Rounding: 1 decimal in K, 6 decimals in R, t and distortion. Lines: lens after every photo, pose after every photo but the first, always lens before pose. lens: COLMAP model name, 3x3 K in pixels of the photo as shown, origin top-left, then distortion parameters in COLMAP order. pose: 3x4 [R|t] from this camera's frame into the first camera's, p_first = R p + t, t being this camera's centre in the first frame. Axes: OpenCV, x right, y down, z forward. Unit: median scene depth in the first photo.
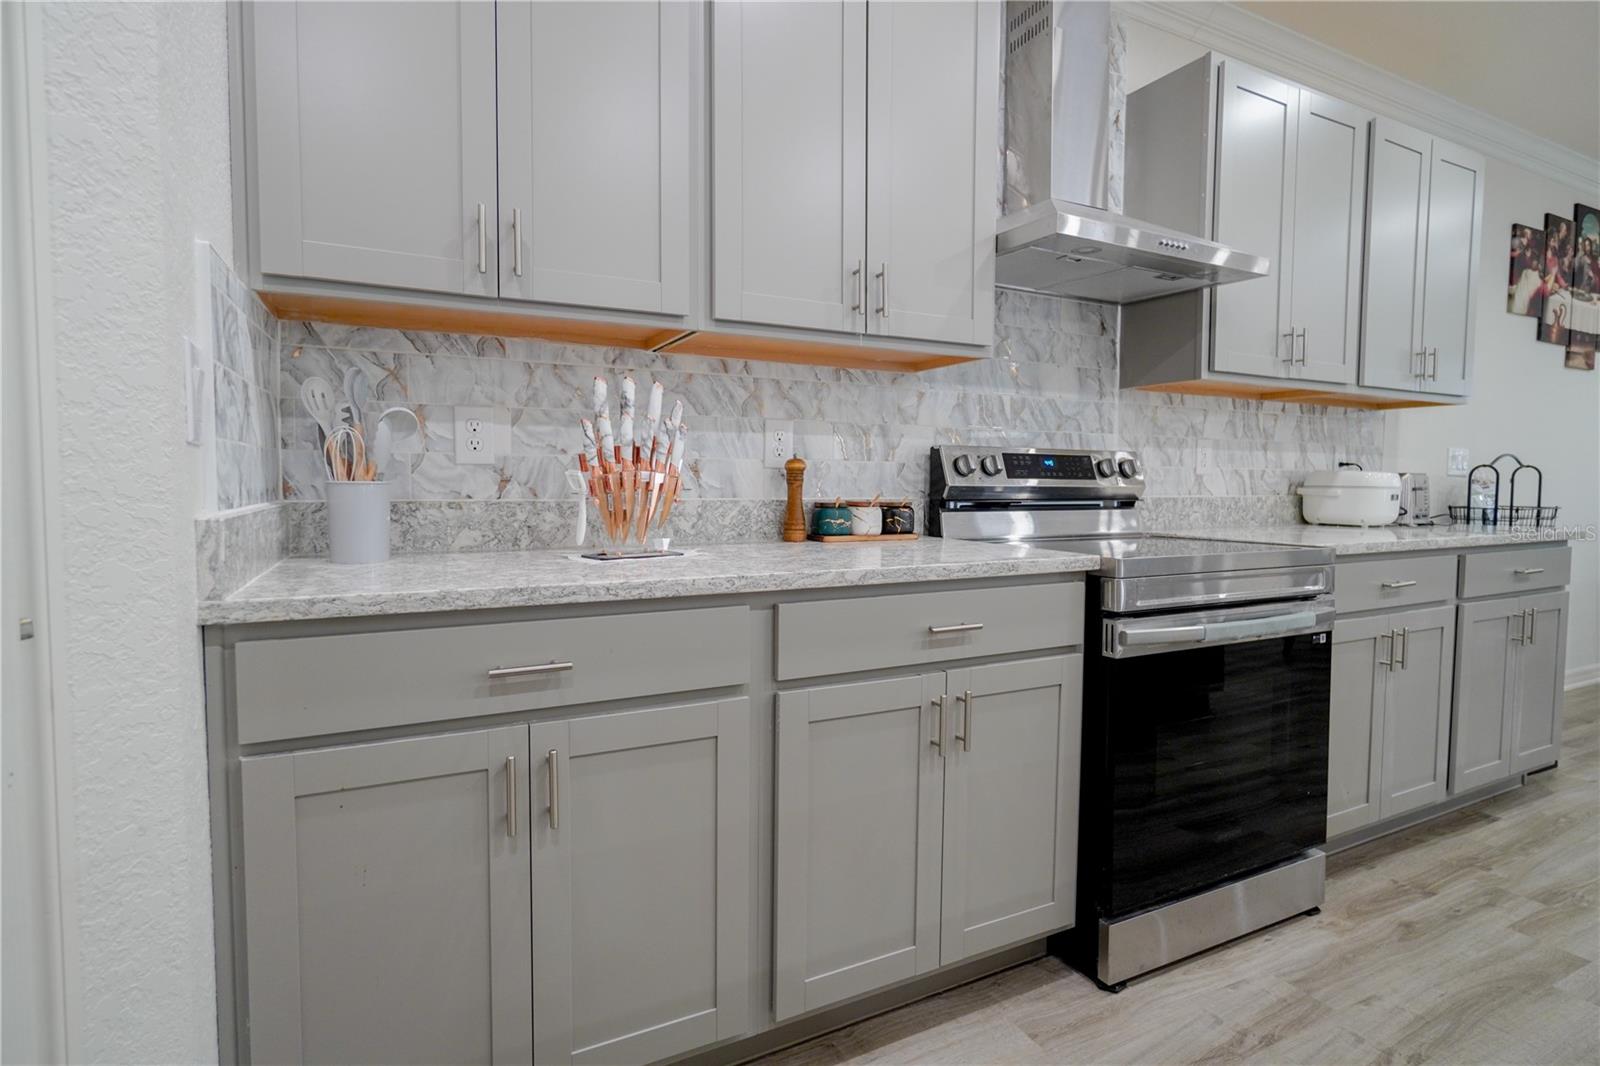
lens RADIAL K [[812.6, 0, 802.7], [0, 812.6, 521.7], [0, 0, 1]] dist [-0.007629, 0.007438]
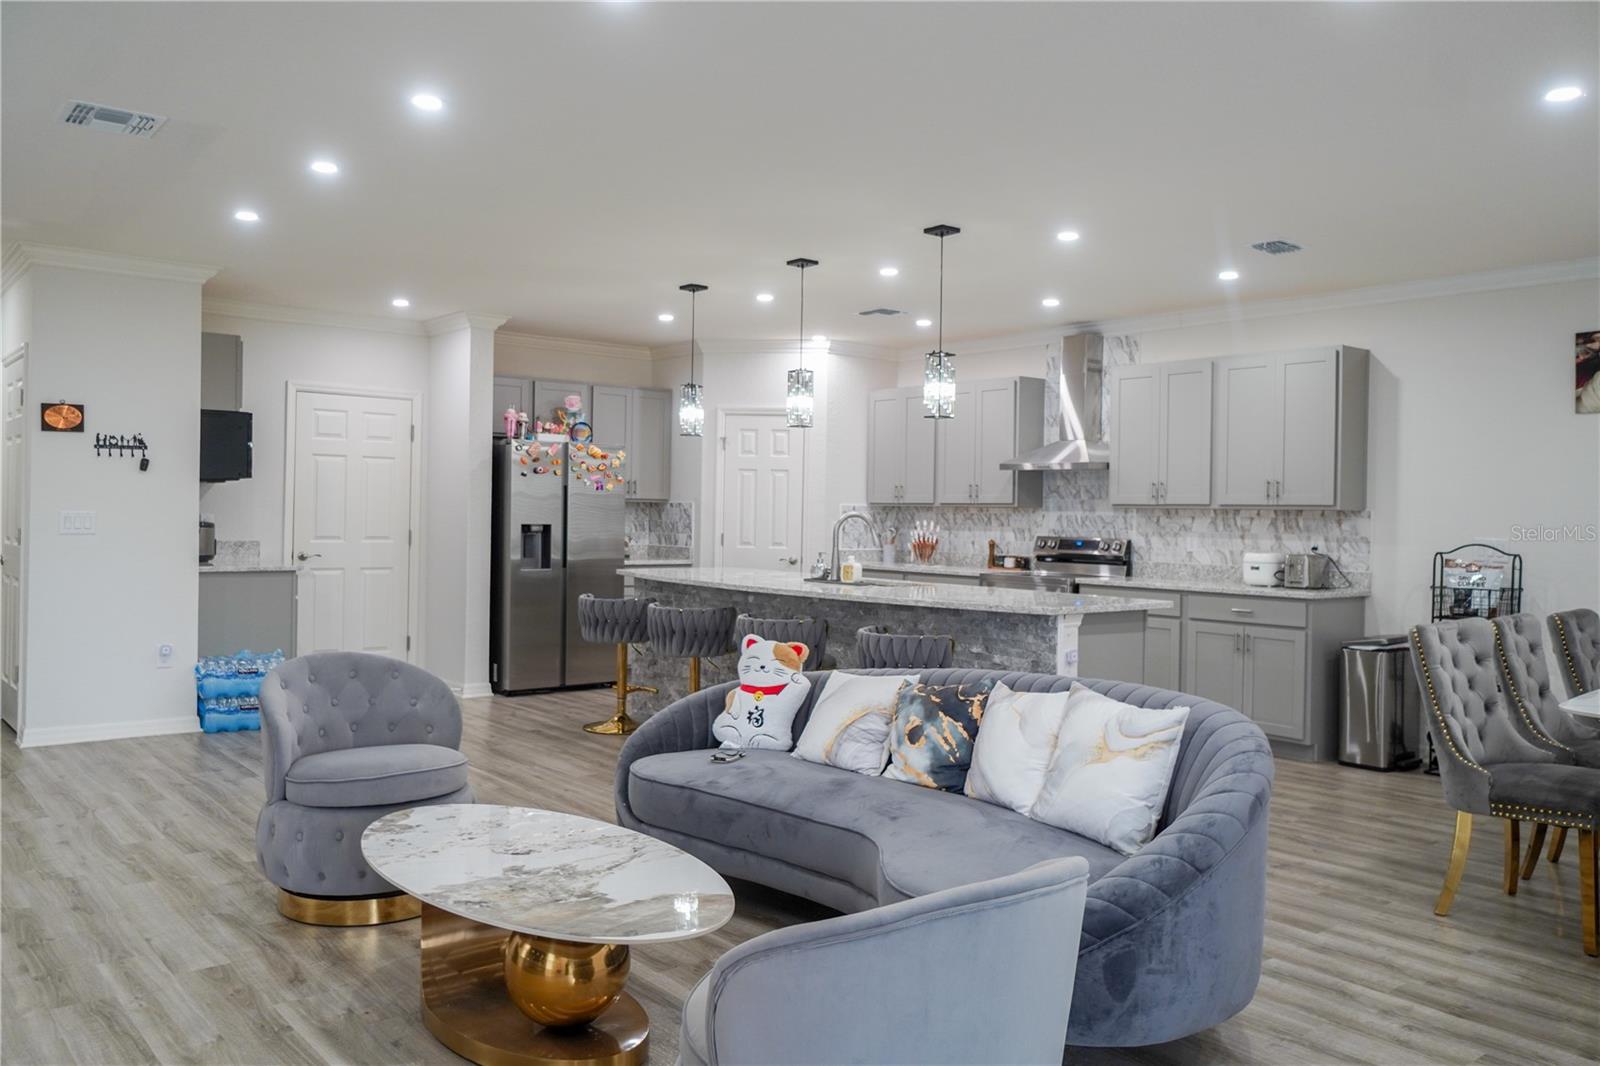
lens RADIAL K [[1233.9, 0, 780.4], [0, 1233.9, 522.5], [0, 0, 1]] dist [0.001832, 0.007336]
pose [[0.198768, 0.004460, -0.980036, 3.464630], [-0.067413, 0.997683, -0.009132, -0.039759], [0.977725, 0.067883, 0.198608, -0.541305]]
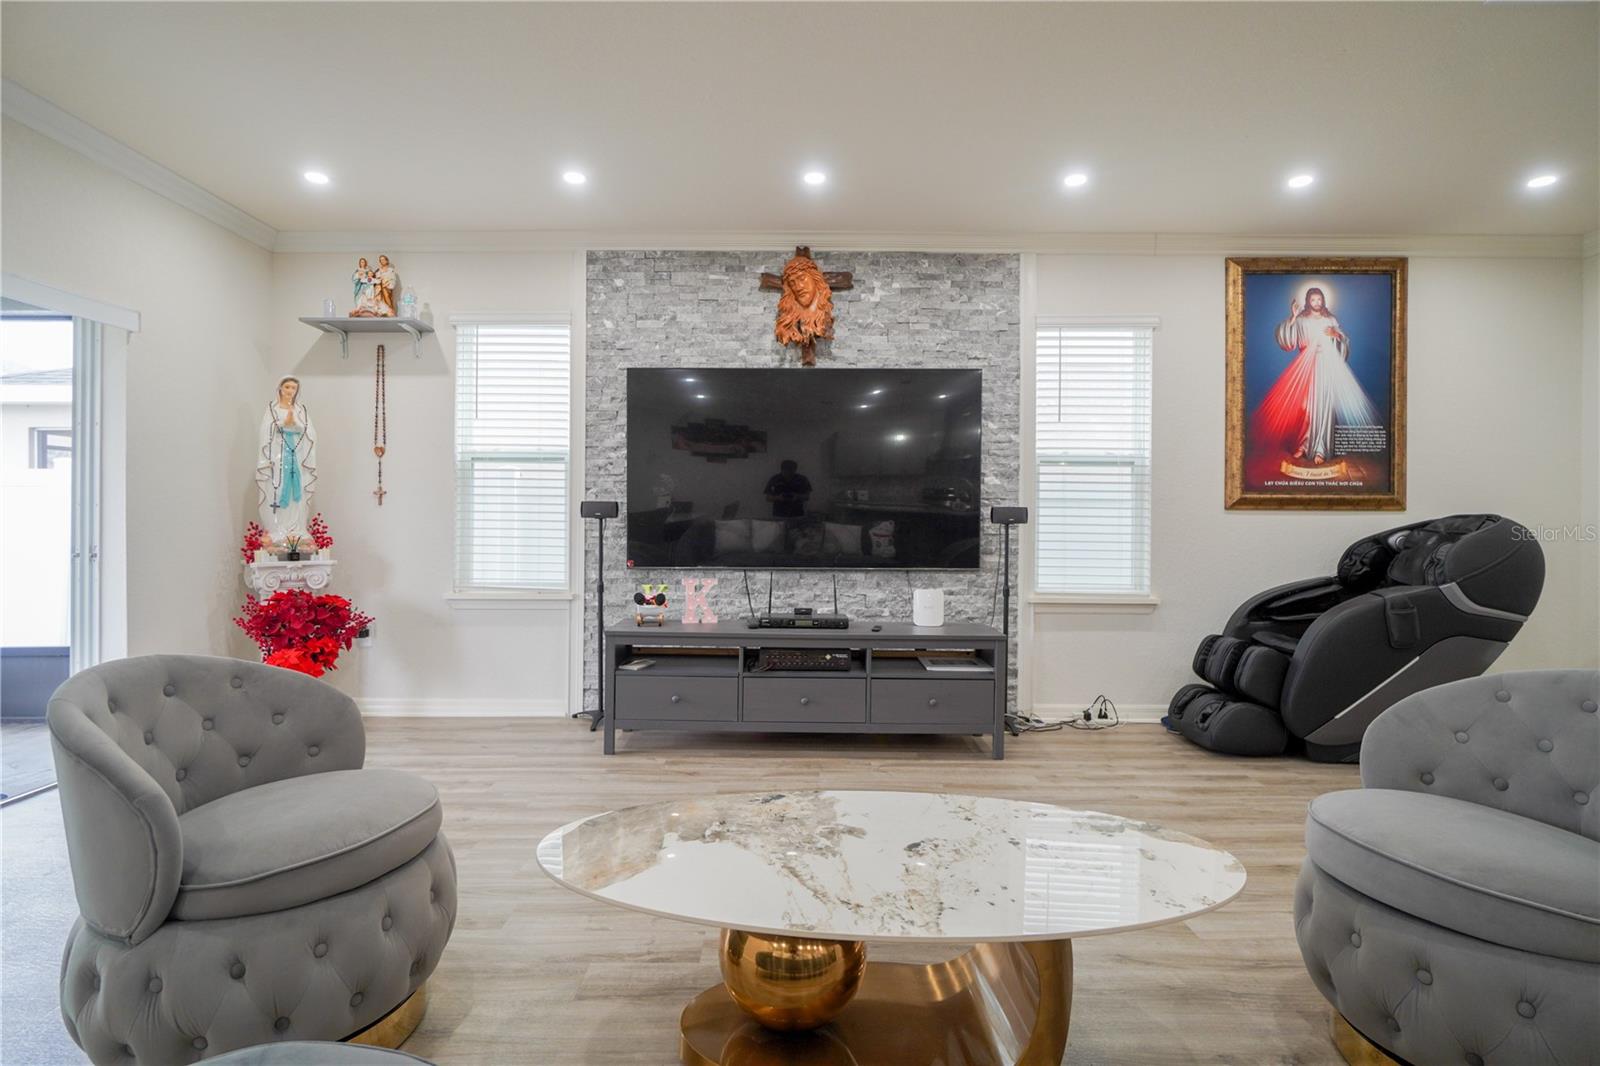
lens RADIAL K [[812.6, 0, 787.2], [0, 812.6, 522.9], [0, 0, 1]] dist [-0.007629, 0.007438]
pose [[-0.883212, -0.015118, 0.468730, 1.935987], [0.010375, 0.998606, 0.051756, 0.005845], [-0.468859, 0.050574, -0.881824, 0.101876]]
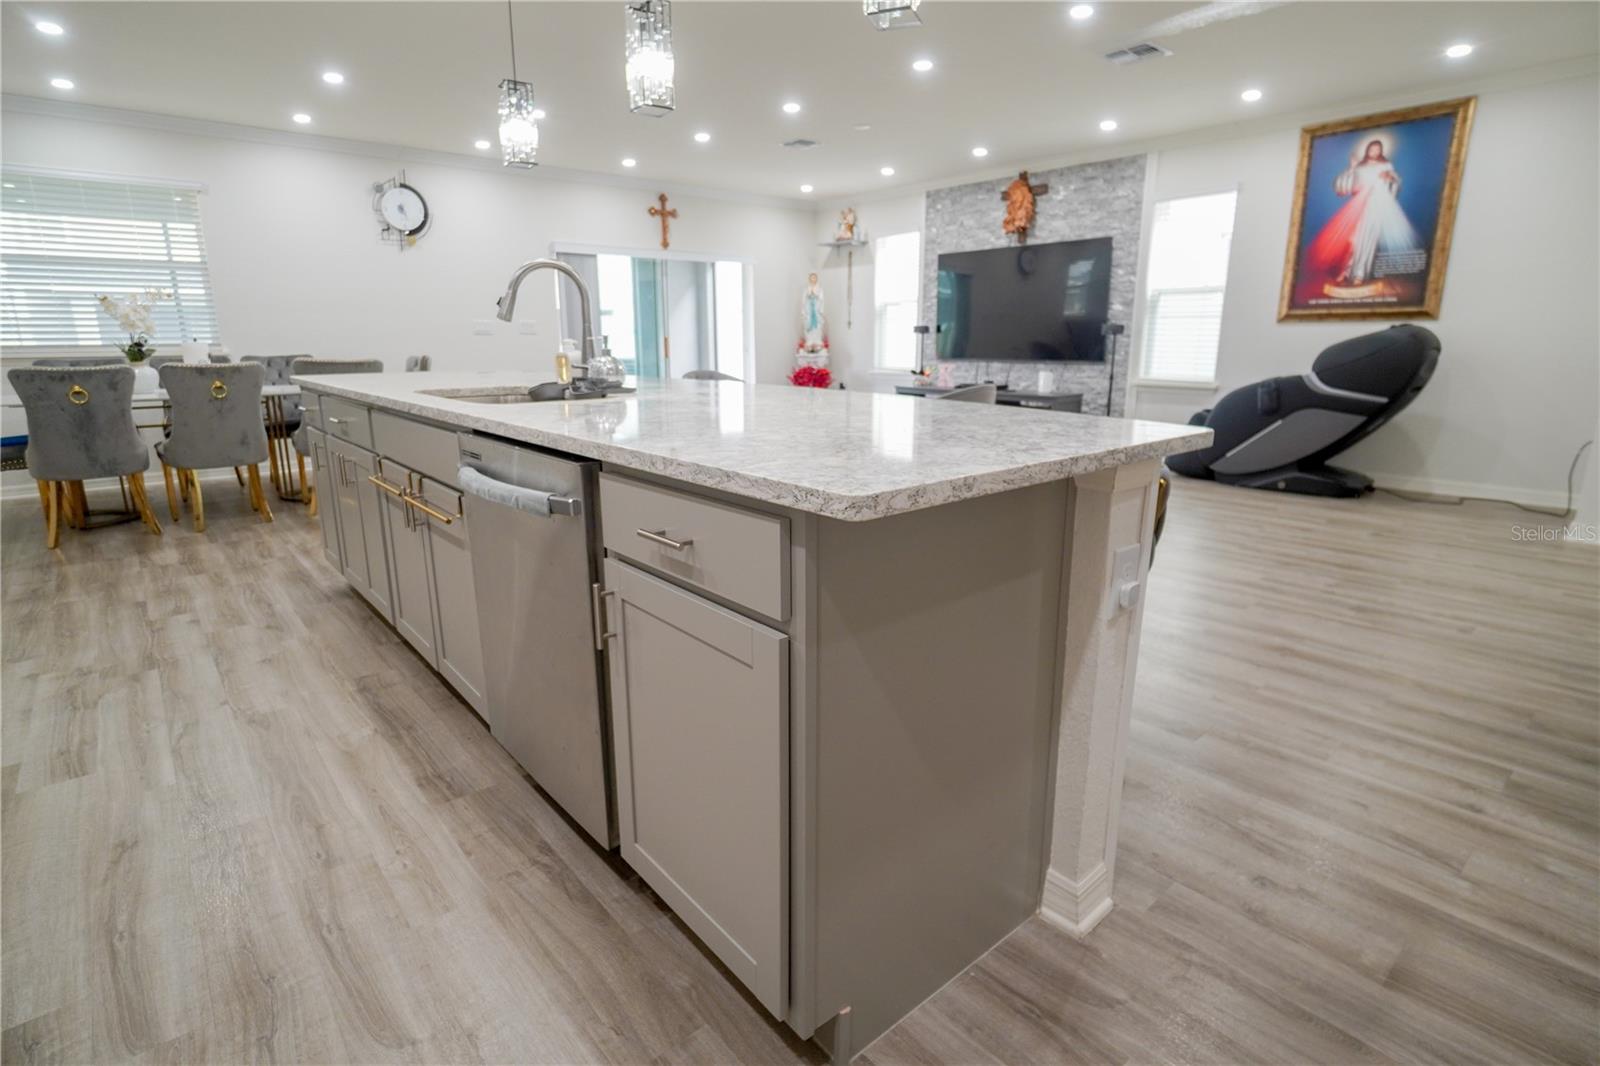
lens RADIAL K [[812.6, 0, 775.8], [0, 812.6, 519.8], [0, 0, 1]] dist [-0.007629, 0.007438]
pose [[-0.209142, -0.222511, 0.952234, -0.280686], [0.052446, 0.969814, 0.238138, -0.007790], [-0.976478, 0.099745, -0.191159, 0.120343]]
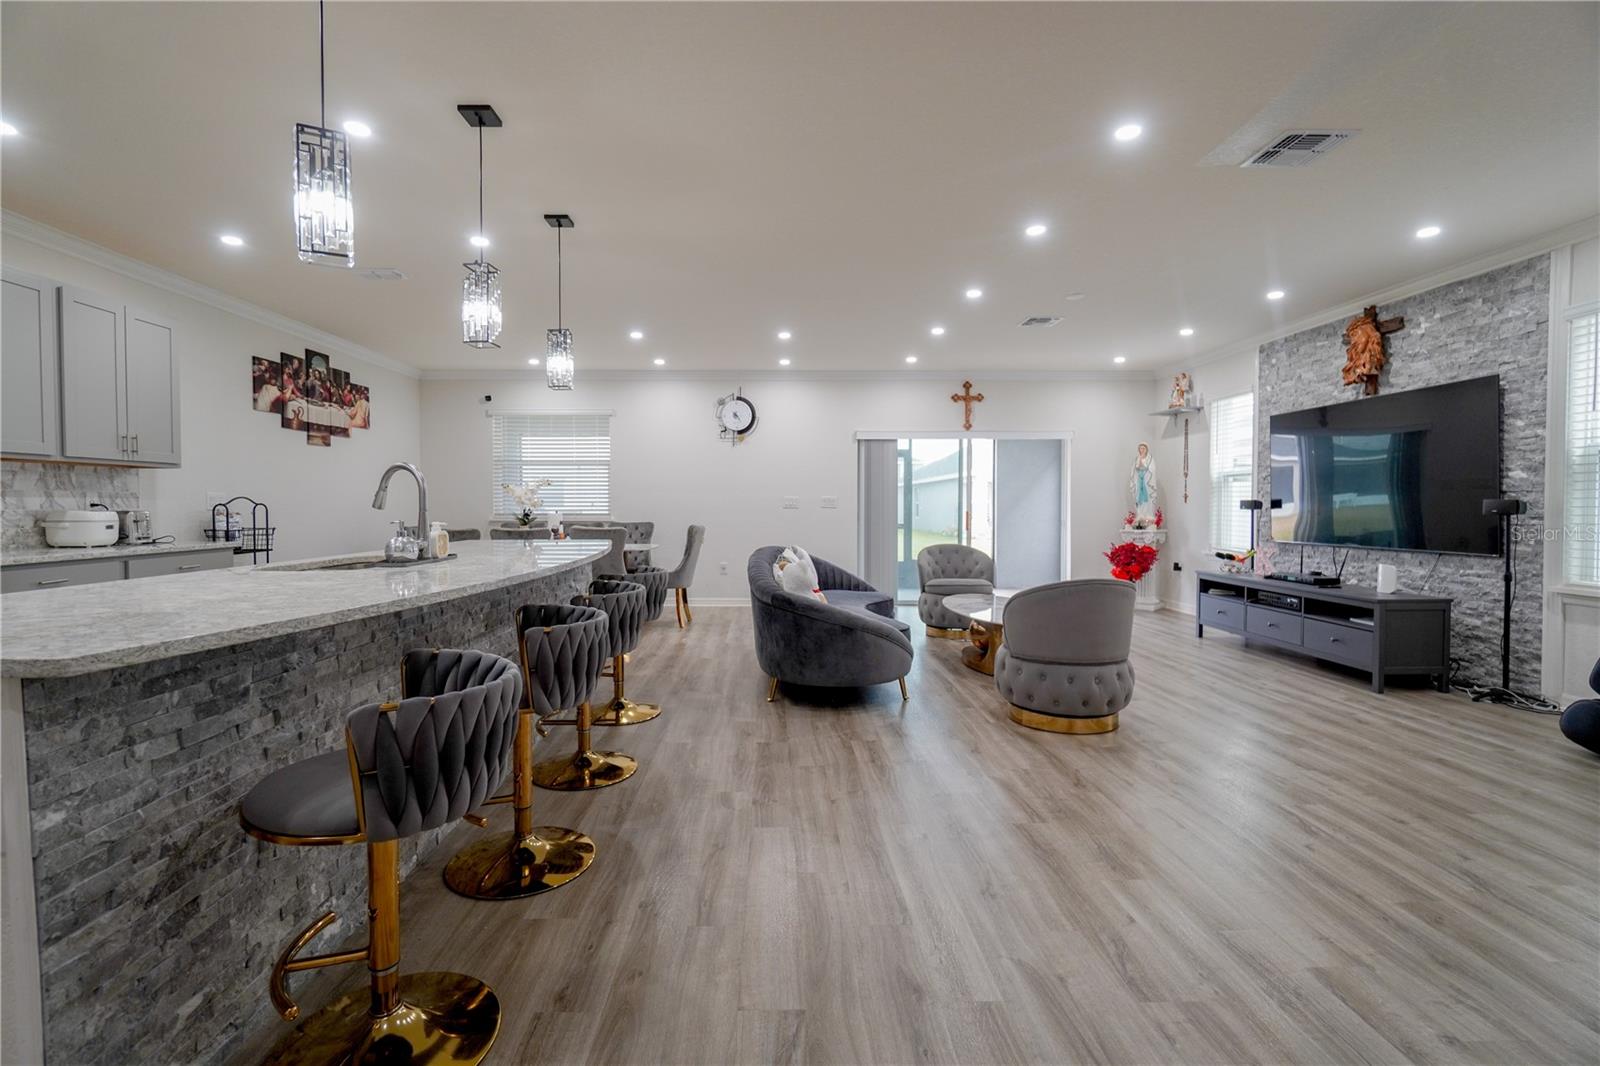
lens RADIAL K [[708.1, 0, 782.7], [0, 708.1, 522.2], [0, 0, 1]] dist [-0.005336, 0.001894]
pose [[0.449944, -0.031715, 0.892493, 0.106440], [0.051760, 0.998615, 0.009391, 0.016766], [-0.891555, 0.041970, 0.450963, -0.889490]]
